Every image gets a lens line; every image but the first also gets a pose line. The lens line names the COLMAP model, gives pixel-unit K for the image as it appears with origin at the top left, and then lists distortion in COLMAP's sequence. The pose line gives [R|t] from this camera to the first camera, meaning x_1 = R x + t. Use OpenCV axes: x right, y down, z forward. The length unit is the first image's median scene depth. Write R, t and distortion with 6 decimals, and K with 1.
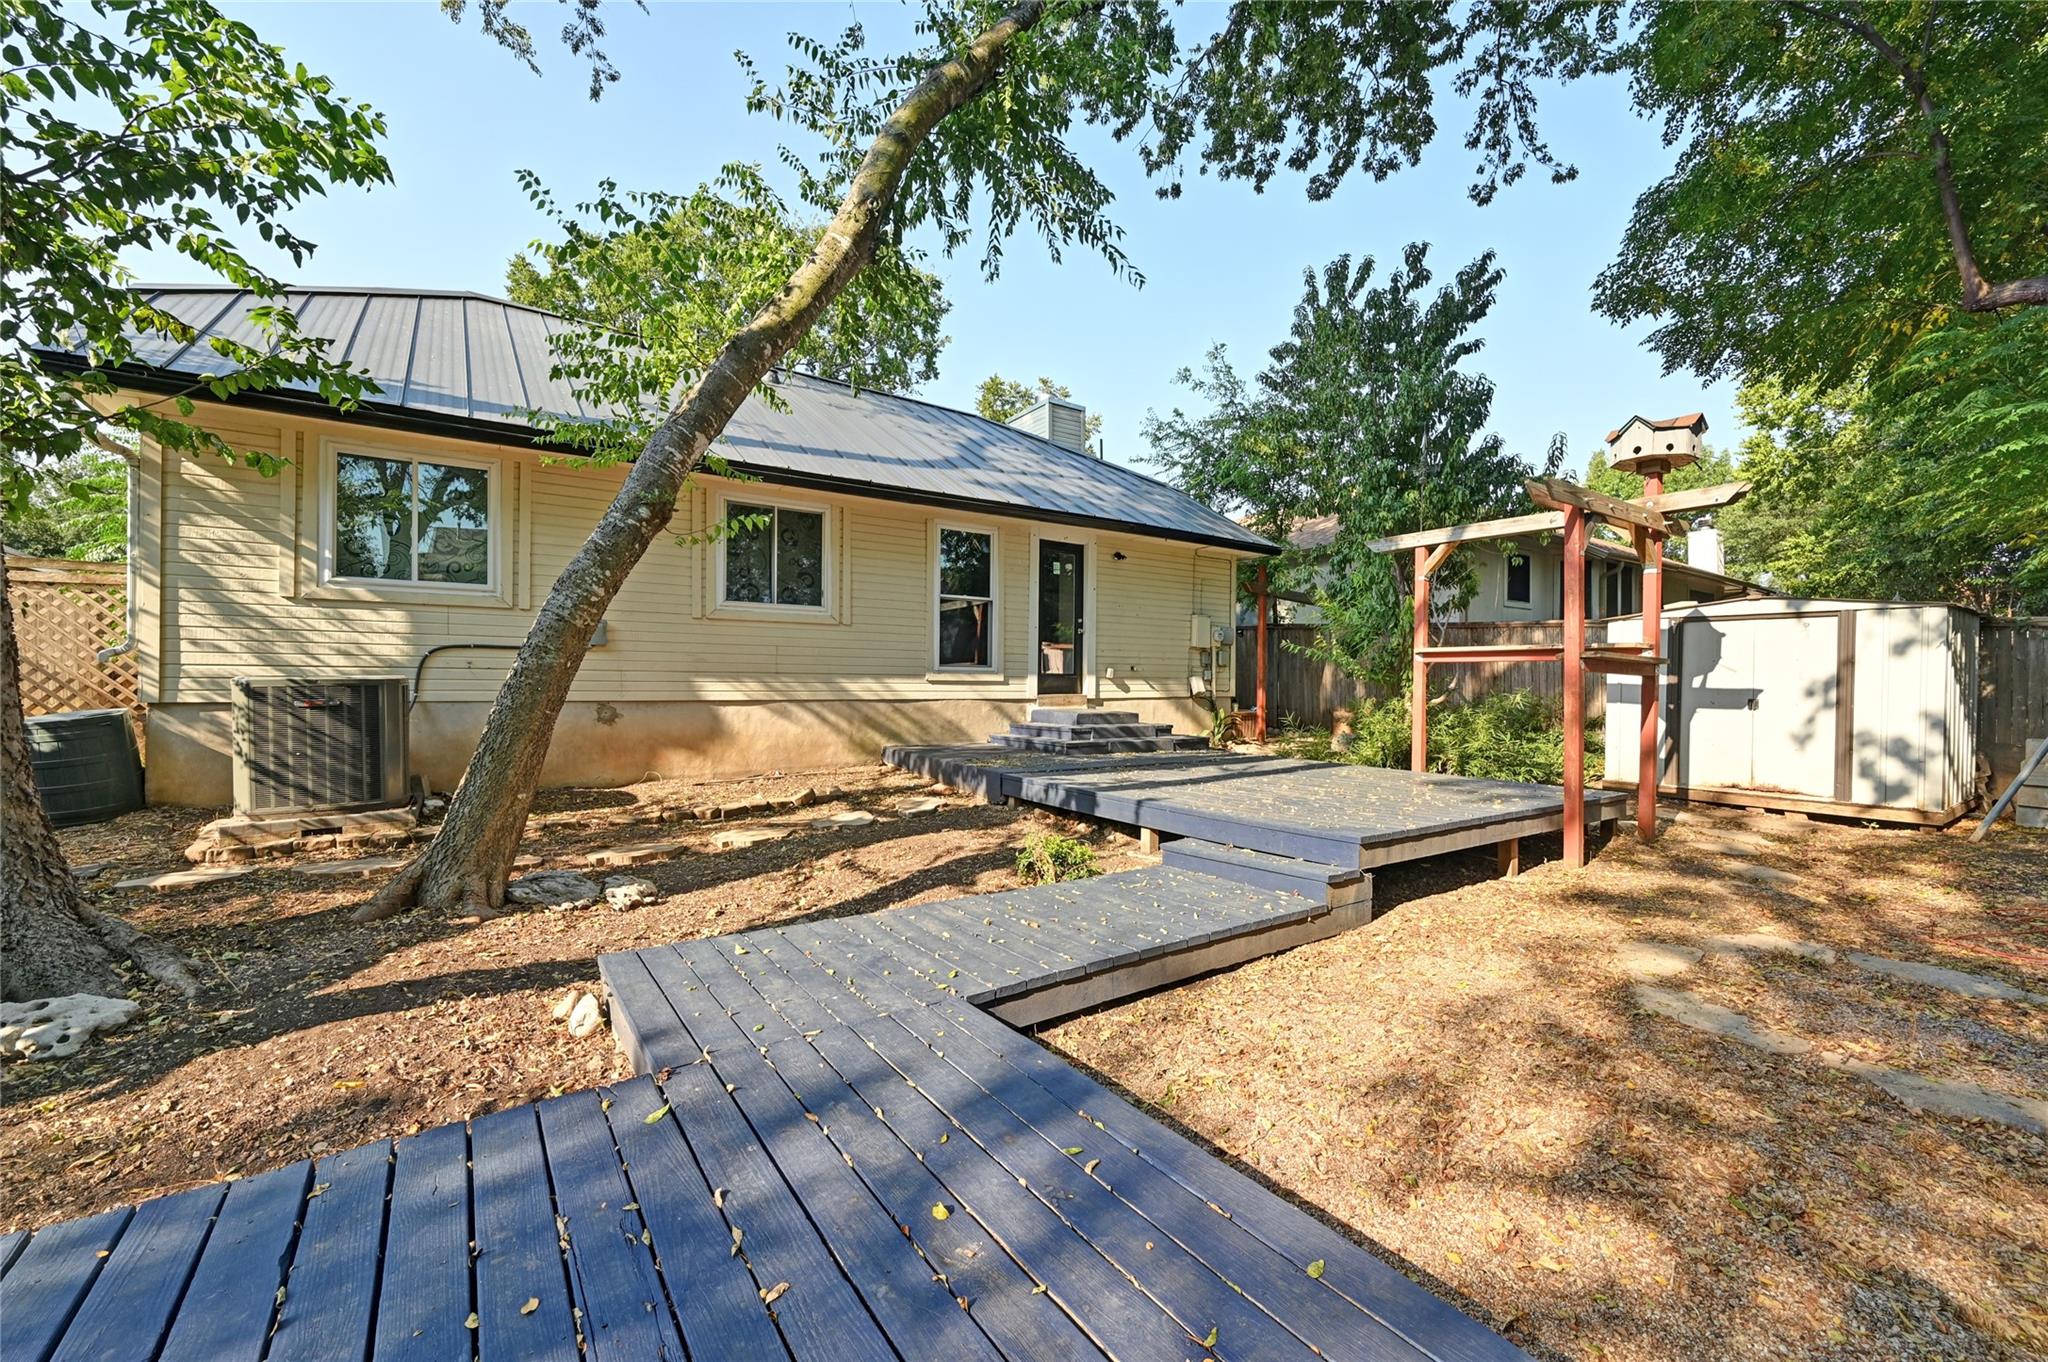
lens RADIAL K [[813.6, 0, 1022.2], [0, 813.6, 684.3], [0, 0, 1]] dist [0.001275, -0.000305]
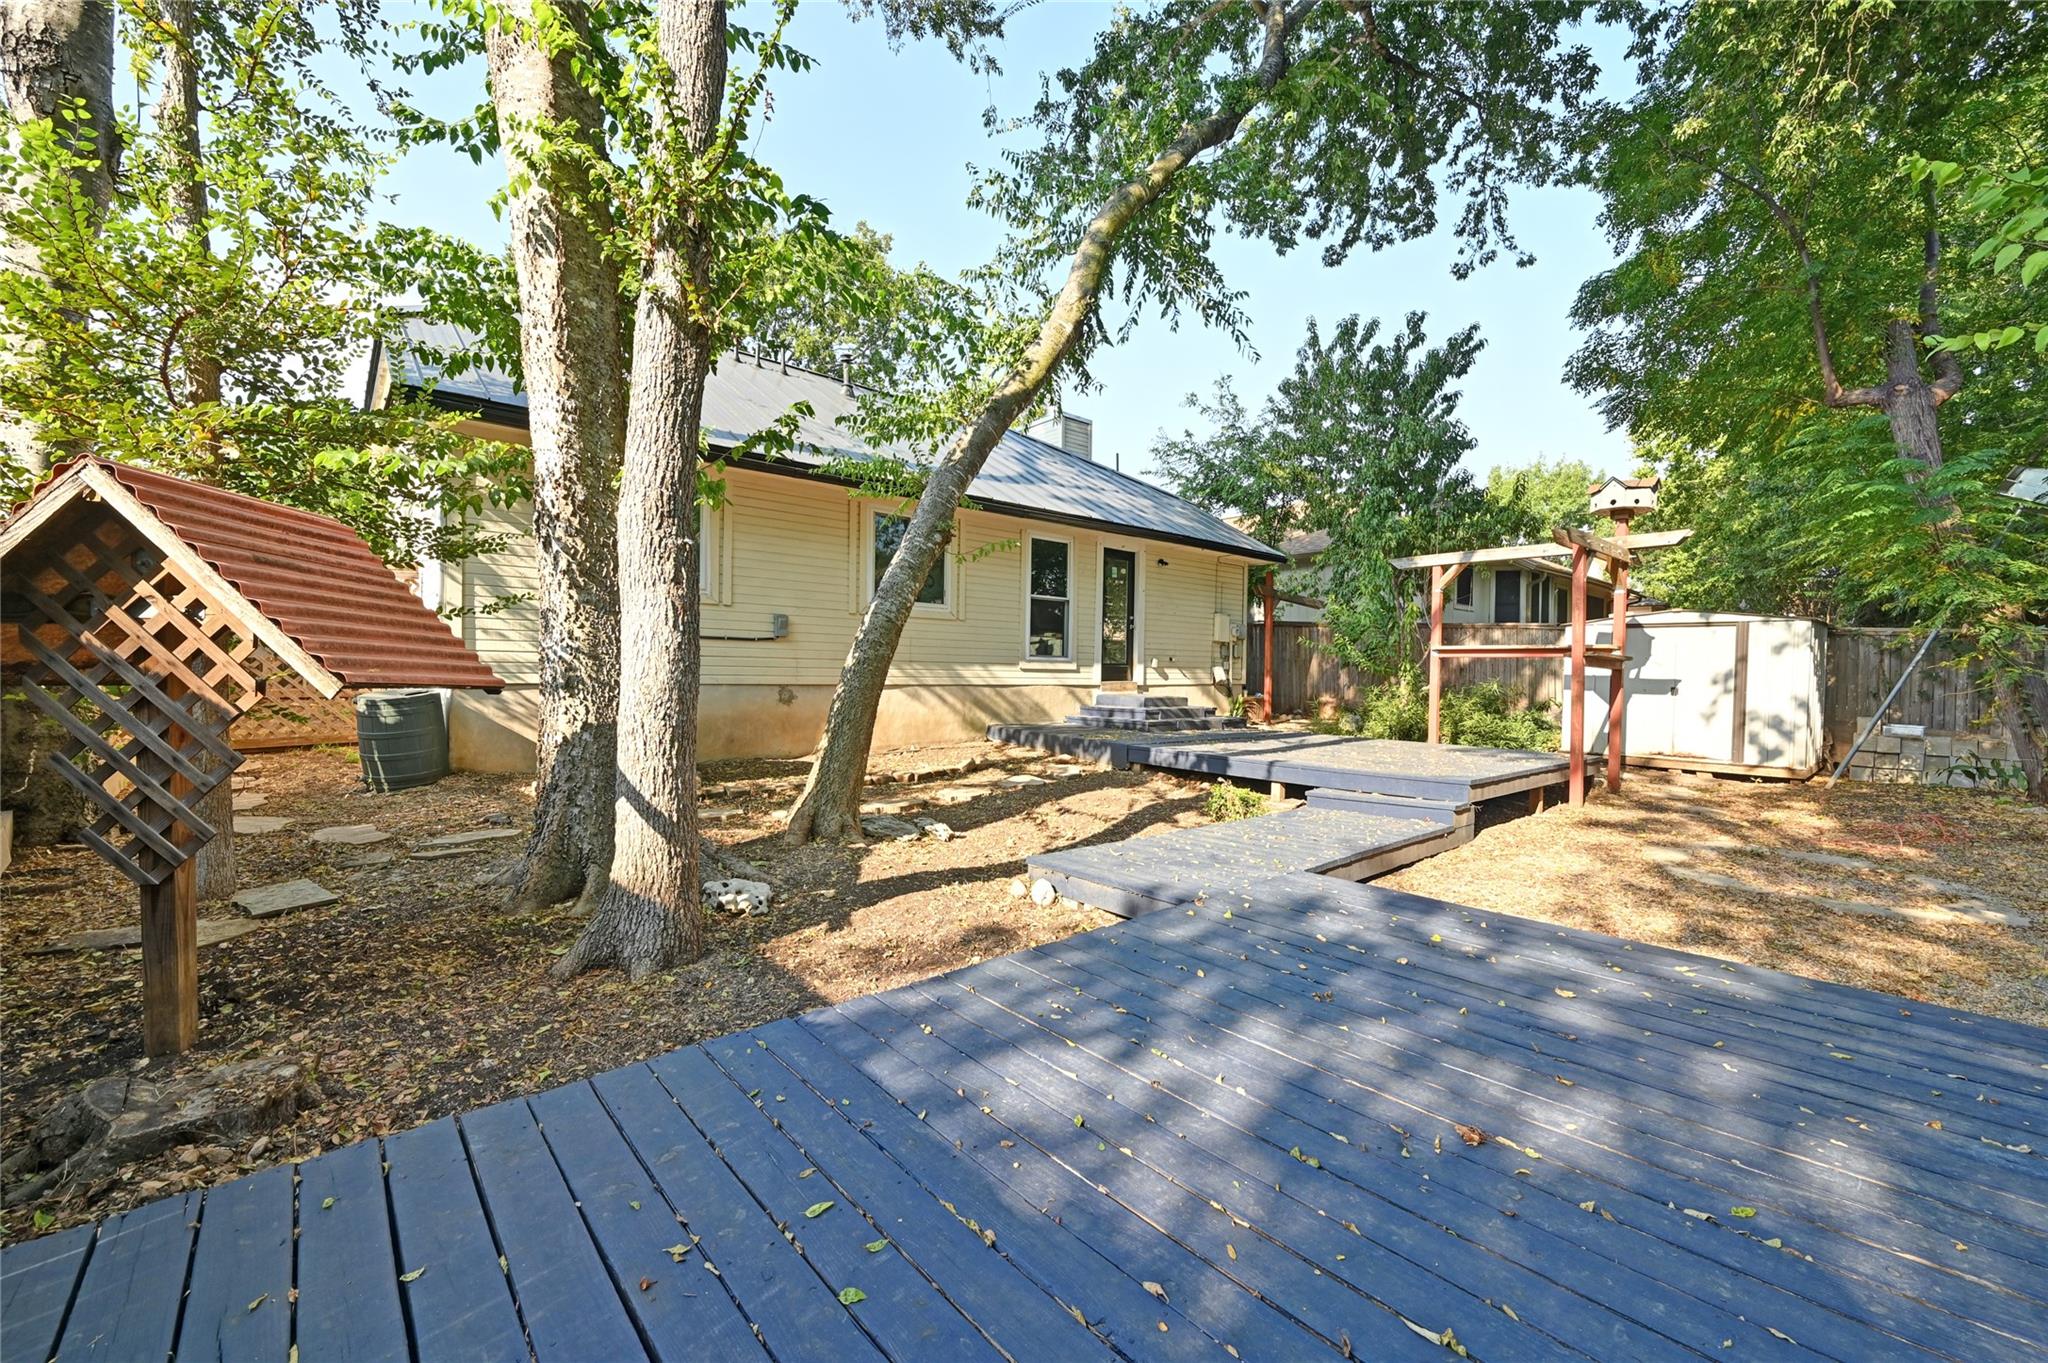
lens RADIAL K [[813.6, 0, 1025.1], [0, 813.6, 681.6], [0, 0, 1]] dist [0.001275, -0.000305]
pose [[0.993573, 0.005185, 0.113073, -0.285718], [-0.006485, 0.999917, 0.011130, 0.001289], [-0.113006, -0.011791, 0.993524, -0.184659]]
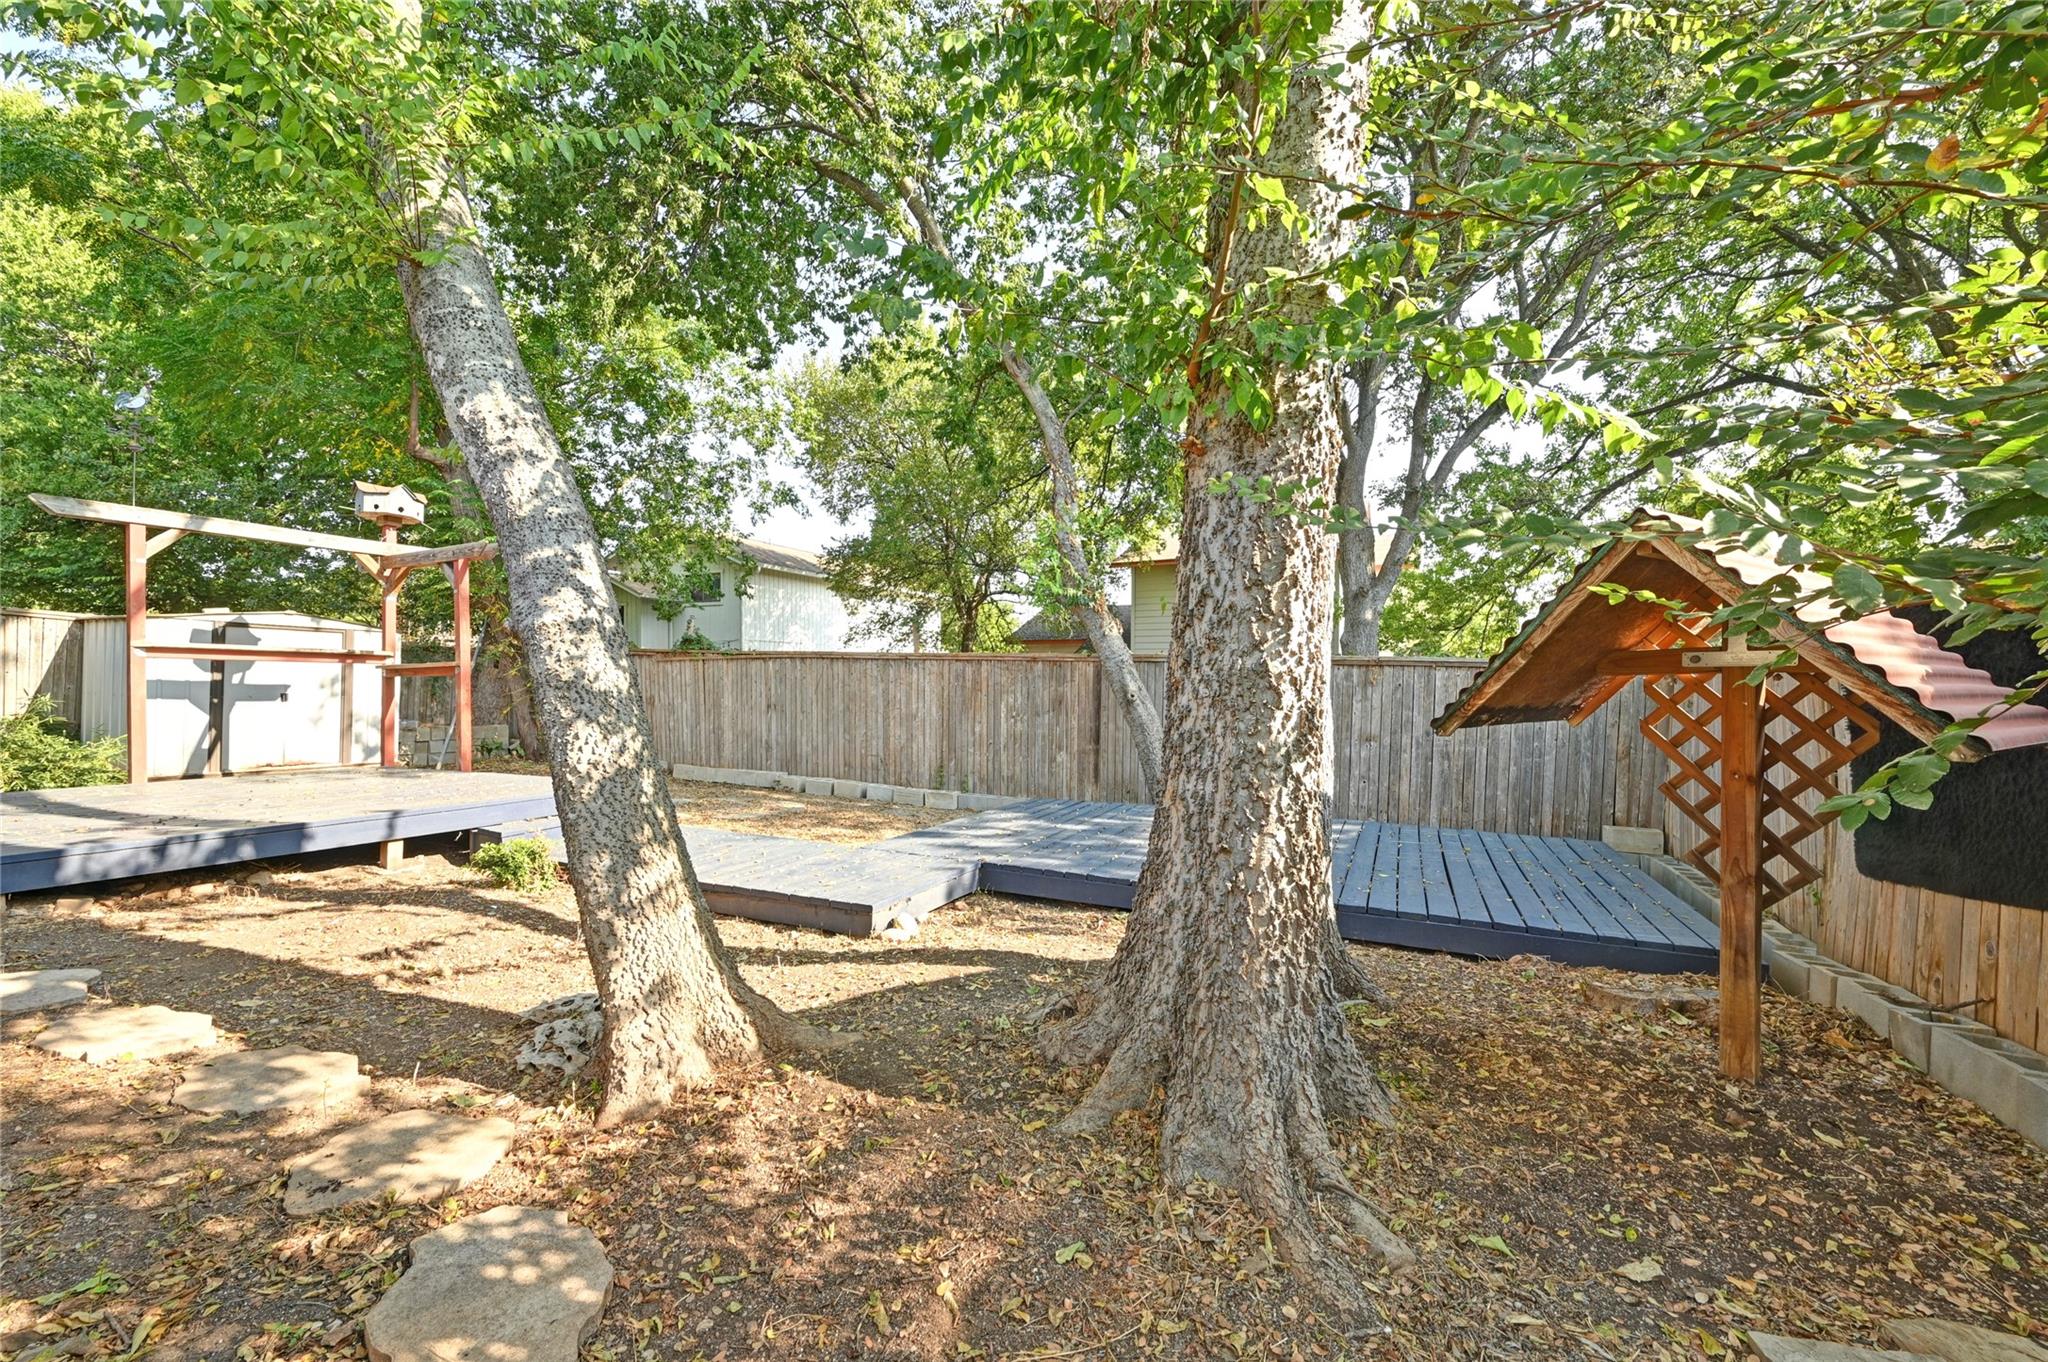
lens RADIAL K [[813.6, 0, 1016.0], [0, 813.6, 691.1], [0, 0, 1]] dist [0.001275, -0.000305]
pose [[-0.481432, -0.014829, 0.876358, -0.722192], [-0.008425, 0.999889, 0.012291, -0.009124], [-0.876443, -0.001466, -0.481503, 0.589370]]
